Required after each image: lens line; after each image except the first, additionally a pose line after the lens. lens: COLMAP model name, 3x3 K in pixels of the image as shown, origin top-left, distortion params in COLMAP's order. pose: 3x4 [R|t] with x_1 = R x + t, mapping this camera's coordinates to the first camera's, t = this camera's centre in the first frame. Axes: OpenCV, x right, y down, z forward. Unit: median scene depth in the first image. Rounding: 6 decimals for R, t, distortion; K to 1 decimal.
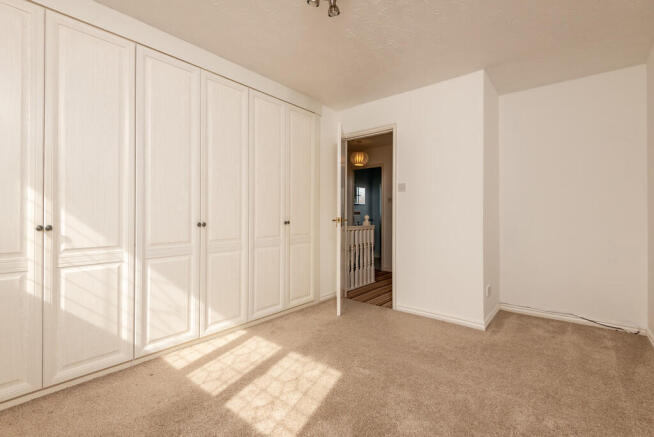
lens RADIAL K [[297.1, 0, 323.2], [0, 297.1, 219.3], [0, 0, 1]] dist [0.048624, -0.028416]
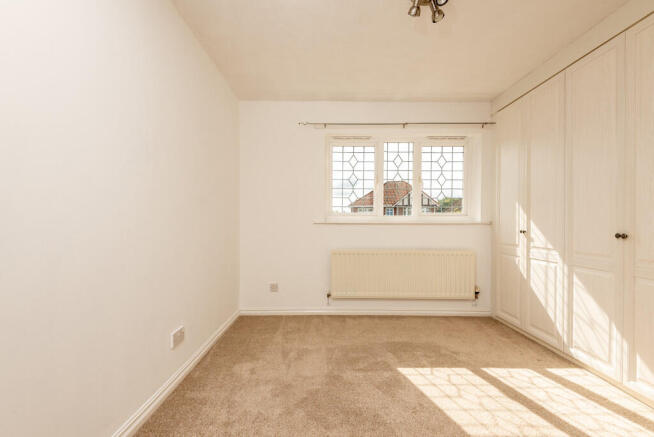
lens RADIAL K [[296.9, 0, 325.6], [0, 296.9, 224.9], [0, 0, 1]] dist [0.046398, -0.024255]
pose [[-0.761997, -0.004516, -0.647565, 0.775280], [-0.016817, 0.999776, 0.012816, -0.012027], [0.647362, 0.020656, -0.761903, 1.250991]]
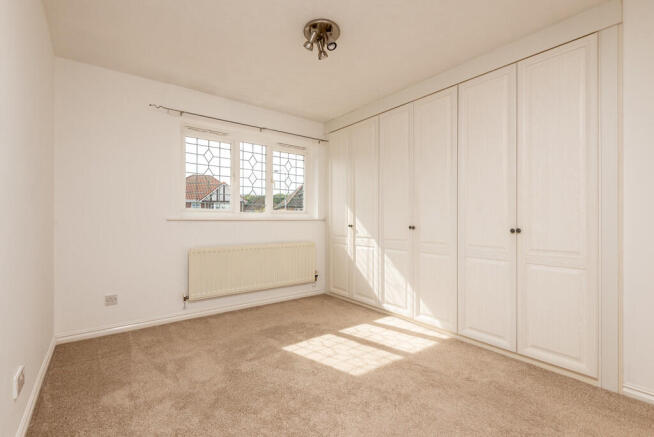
lens RADIAL K [[297.1, 0, 323.2], [0, 297.1, 219.3], [0, 0, 1]] dist [0.048624, -0.028416]
pose [[-0.229024, -0.007654, -0.973391, 1.014656], [-0.016160, 0.999861, -0.004060, -0.008506], [0.973287, 0.014800, -0.229116, 1.049319]]
